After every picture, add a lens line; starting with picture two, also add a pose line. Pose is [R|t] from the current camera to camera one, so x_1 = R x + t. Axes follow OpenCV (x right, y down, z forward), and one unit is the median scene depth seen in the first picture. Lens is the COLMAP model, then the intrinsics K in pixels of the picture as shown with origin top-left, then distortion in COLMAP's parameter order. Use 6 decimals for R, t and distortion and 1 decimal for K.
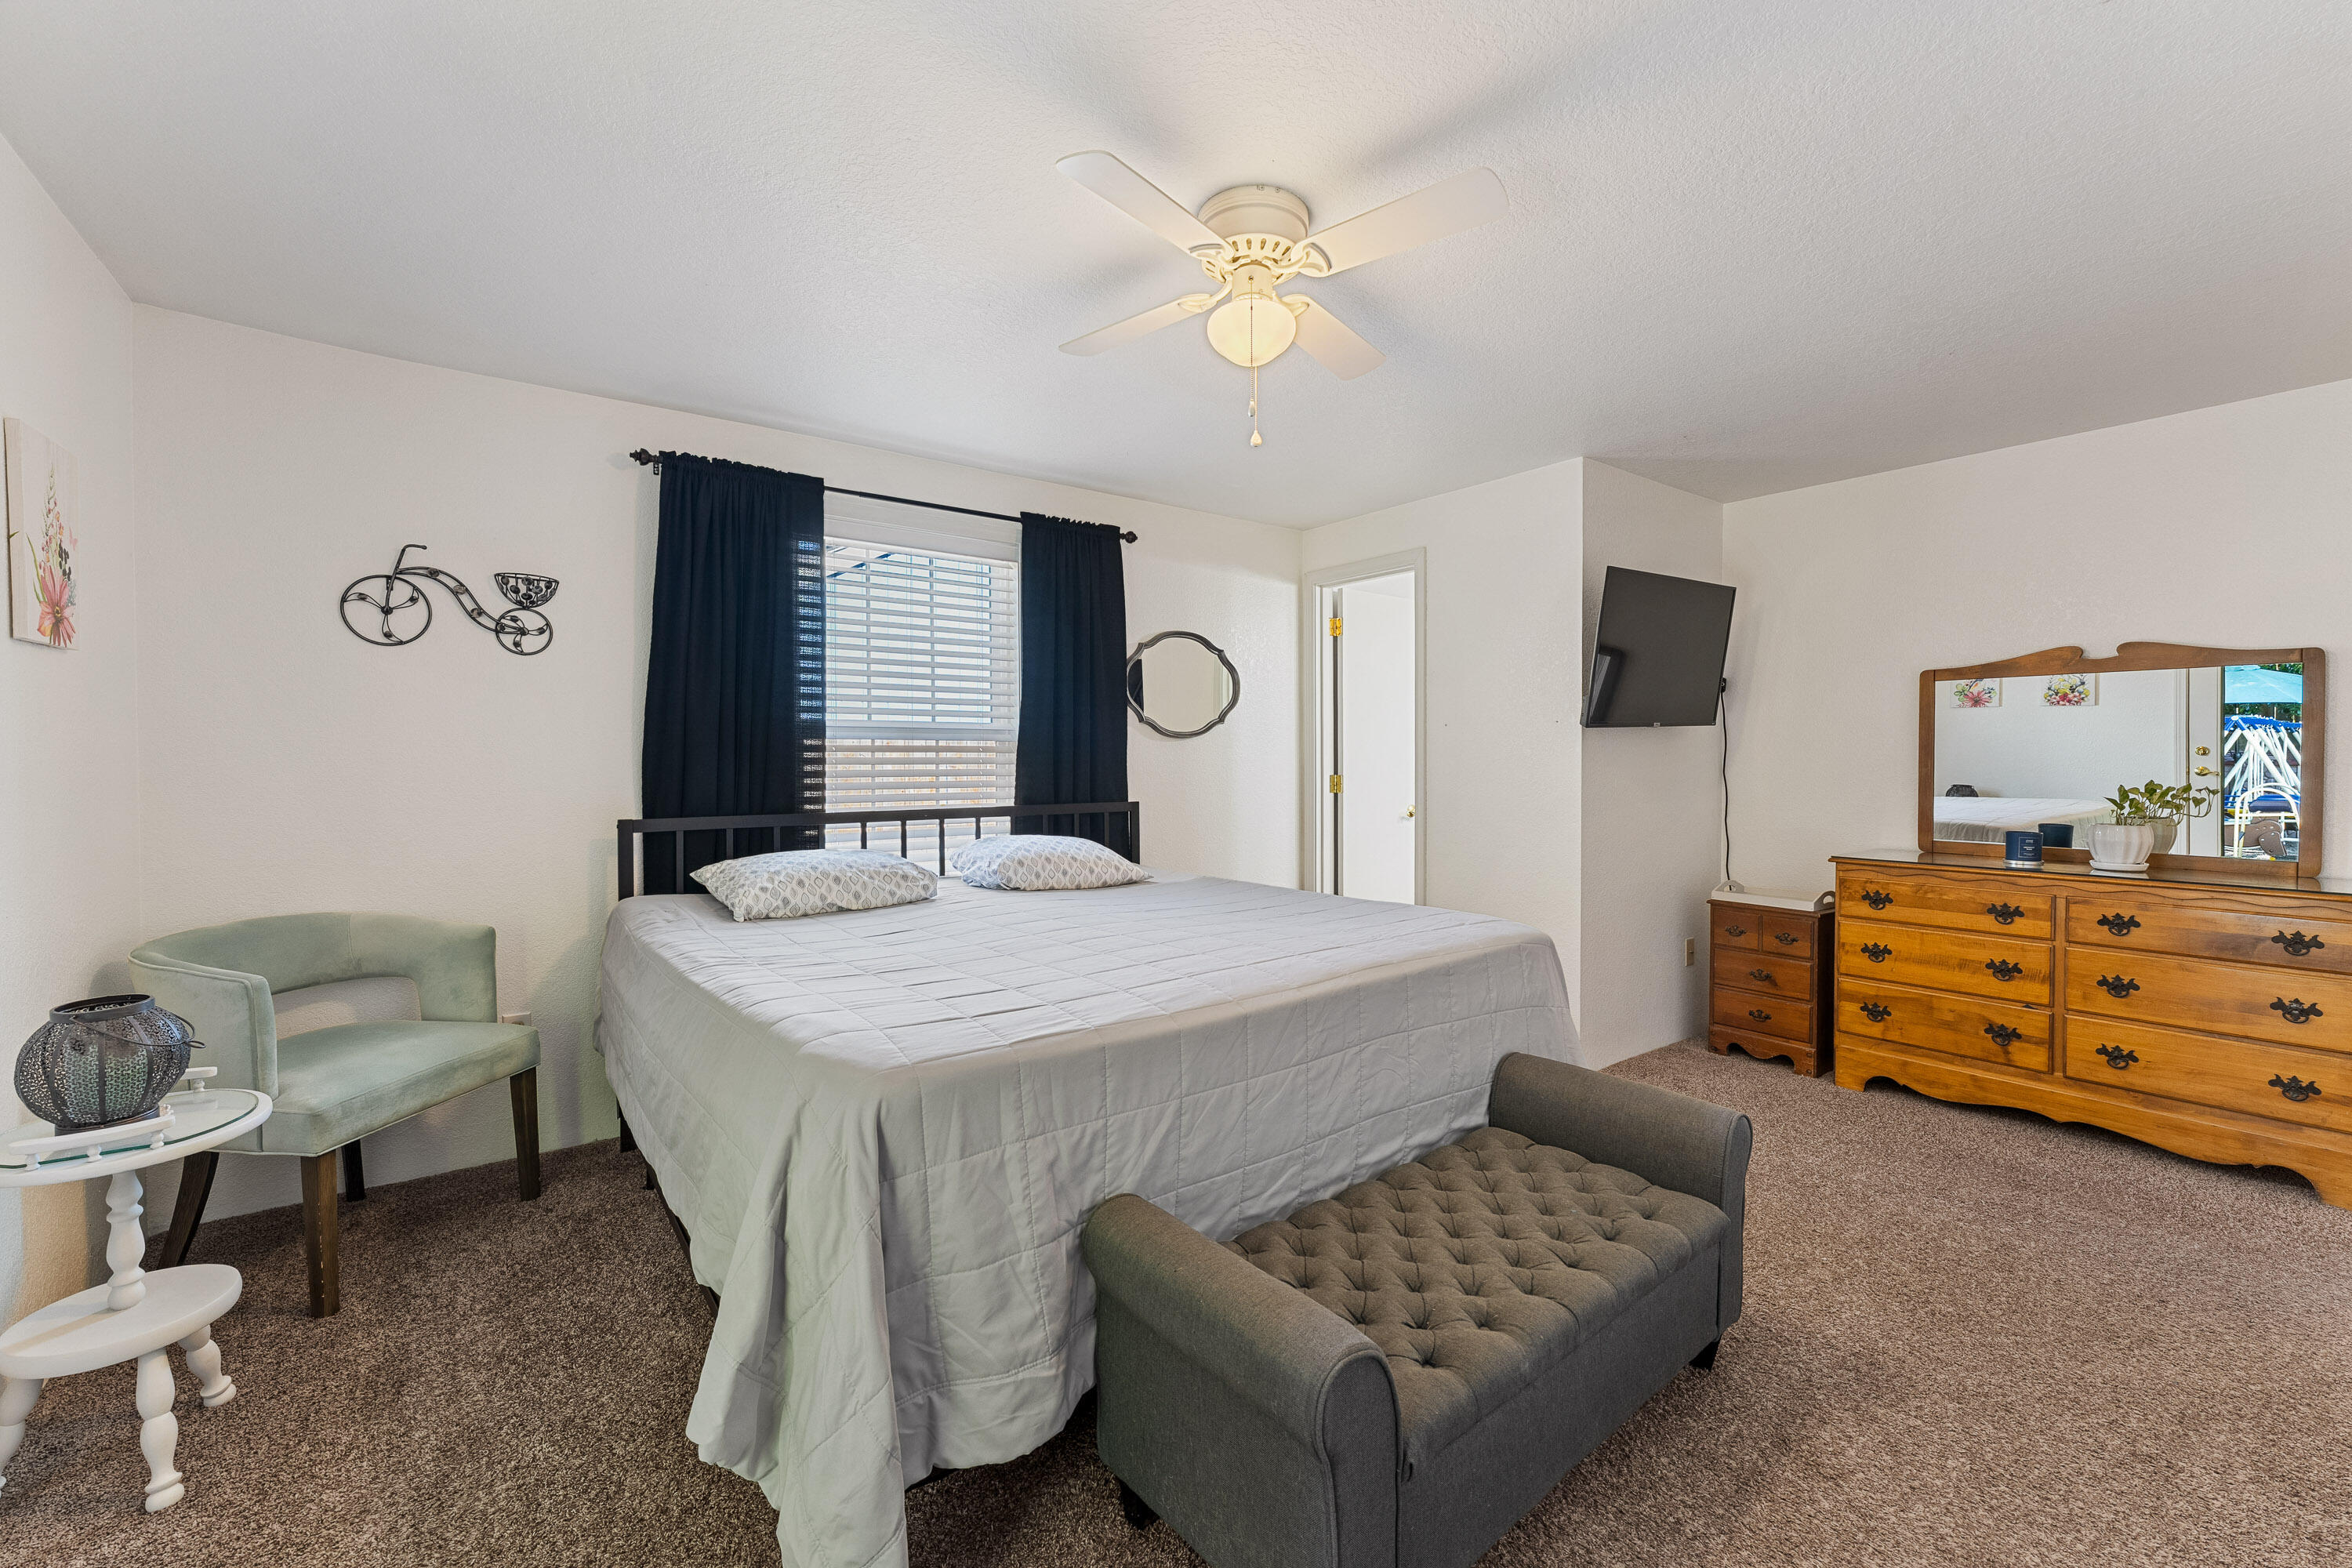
lens RADIAL K [[941.3, 0, 1183.2], [0, 941.3, 766.5], [0, 0, 1]] dist [-0.005270, 0.000056]
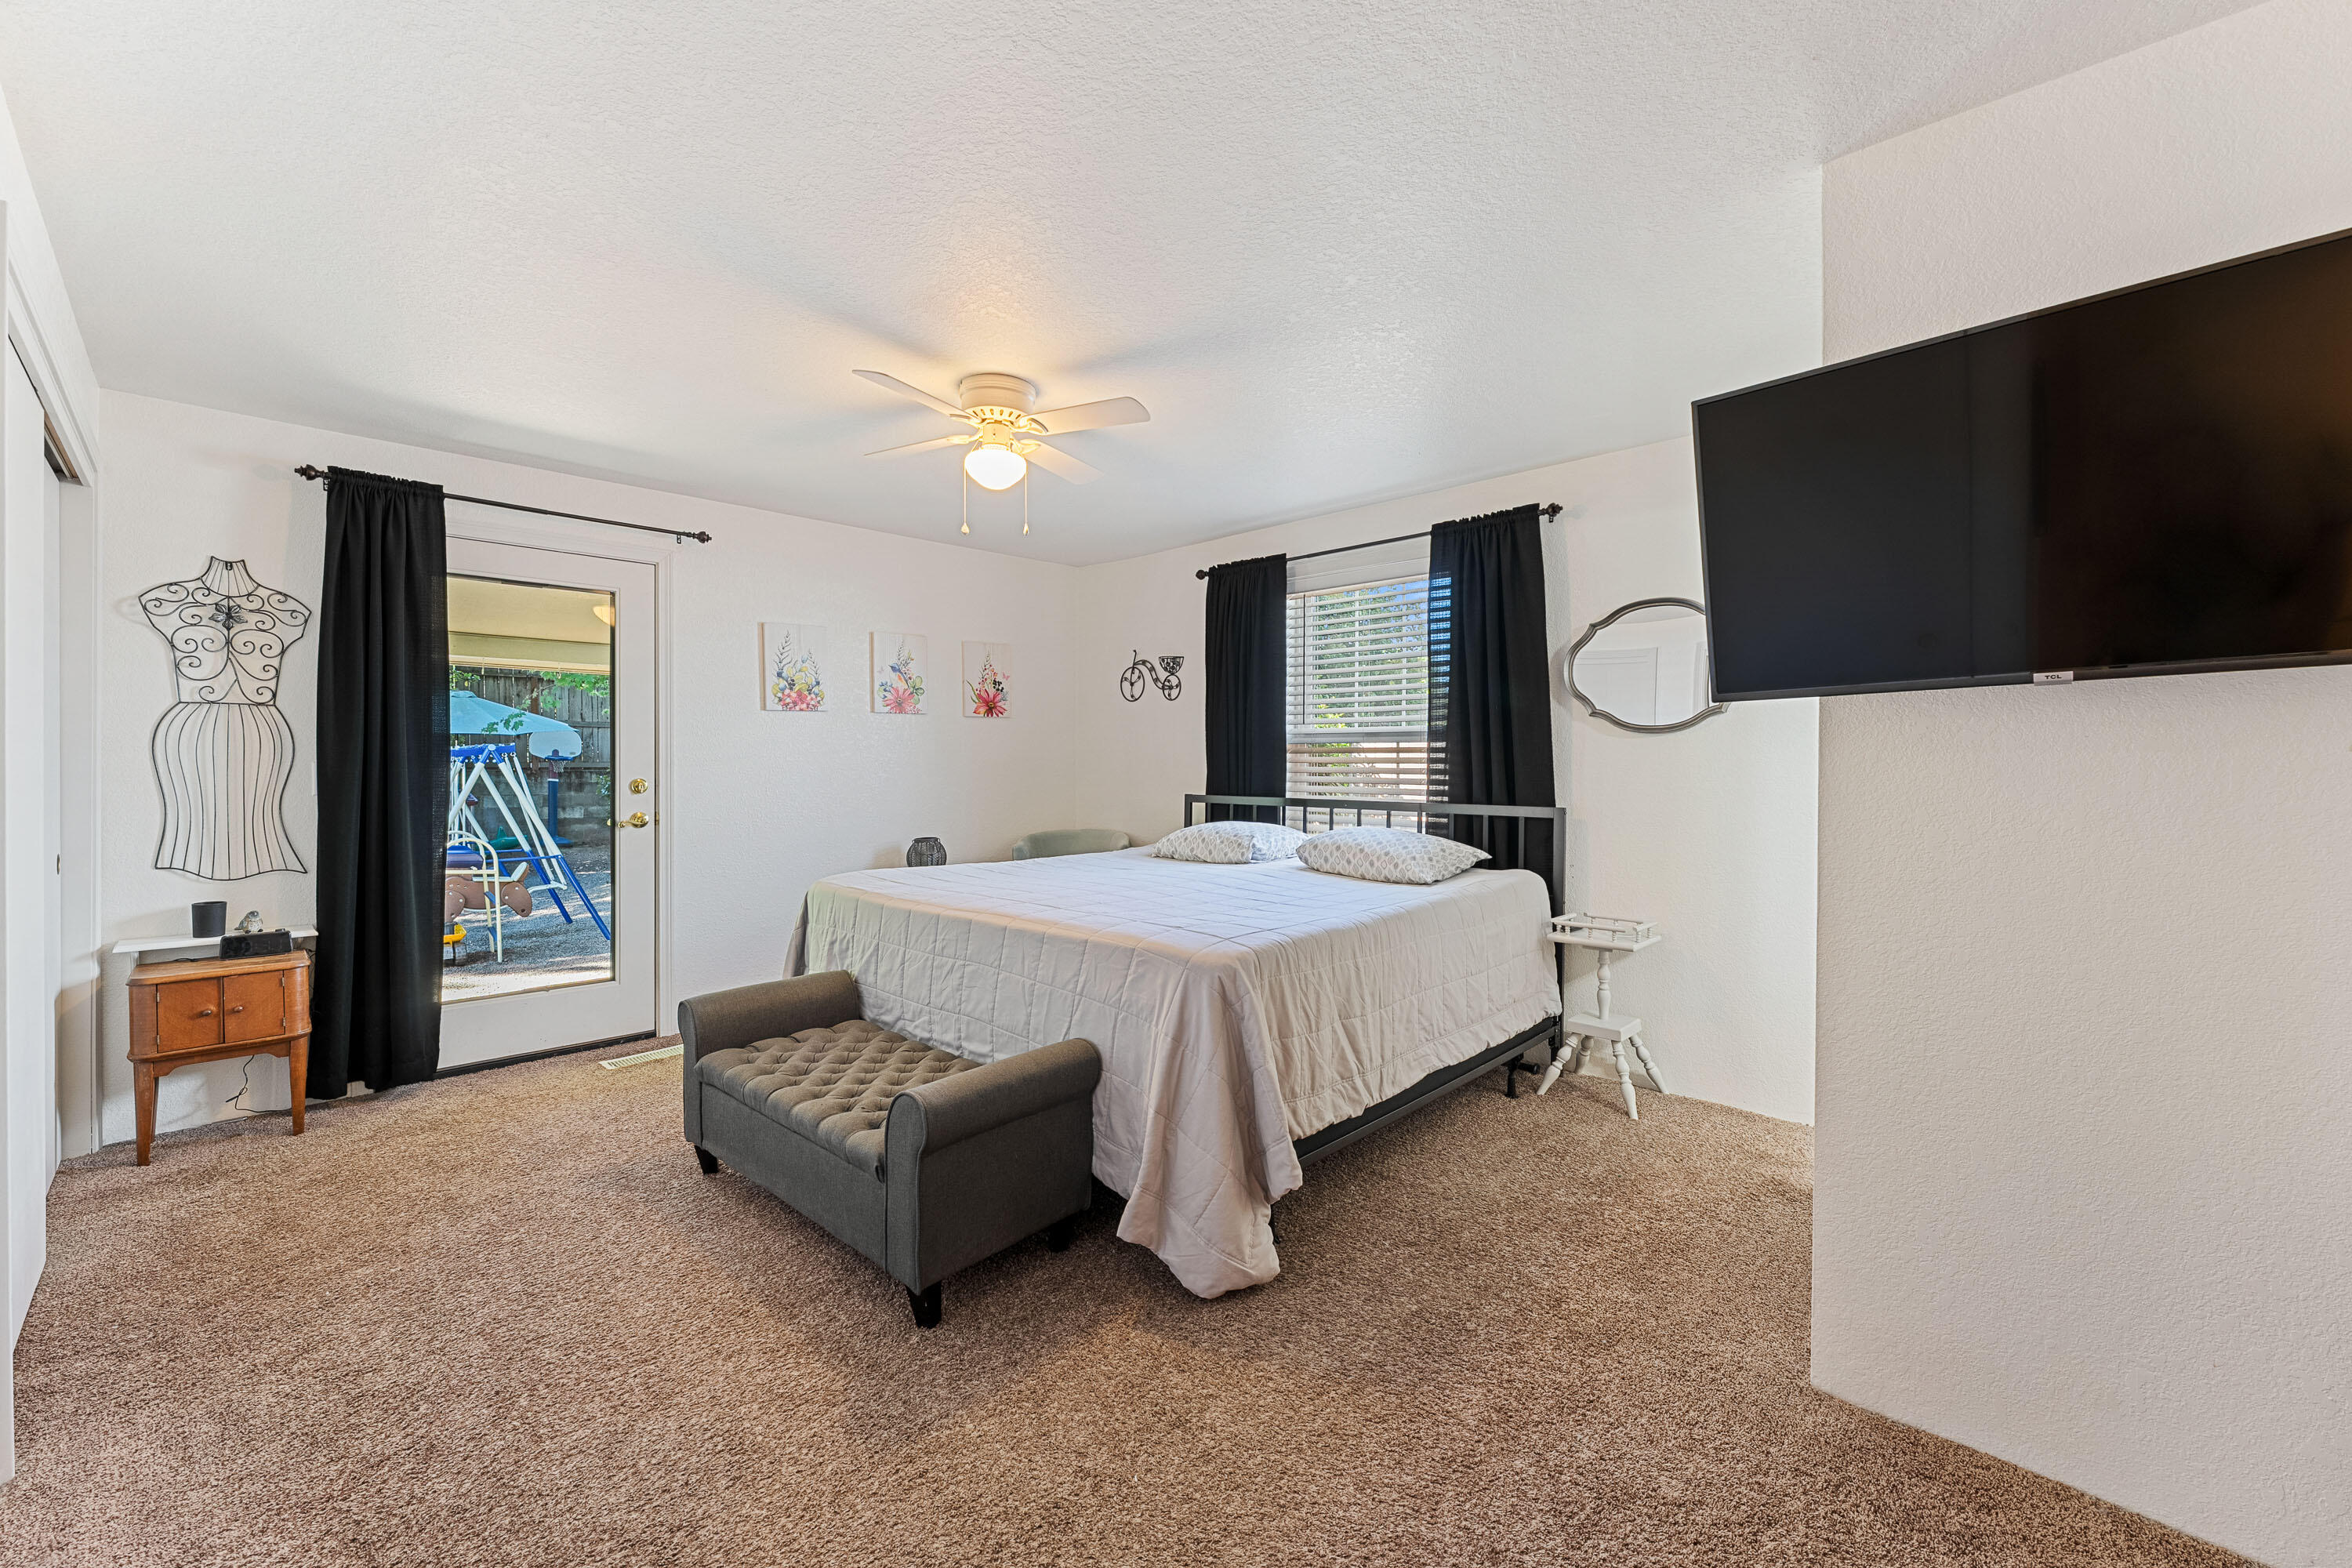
lens RADIAL K [[941.3, 0, 1184.0], [0, 941.3, 773.2], [0, 0, 1]] dist [-0.005270, 0.000056]
pose [[0.159445, 0.020538, -0.986993, 0.947438], [-0.007968, 0.999778, 0.019517, -0.012183], [0.987175, 0.004752, 0.159573, 0.636037]]
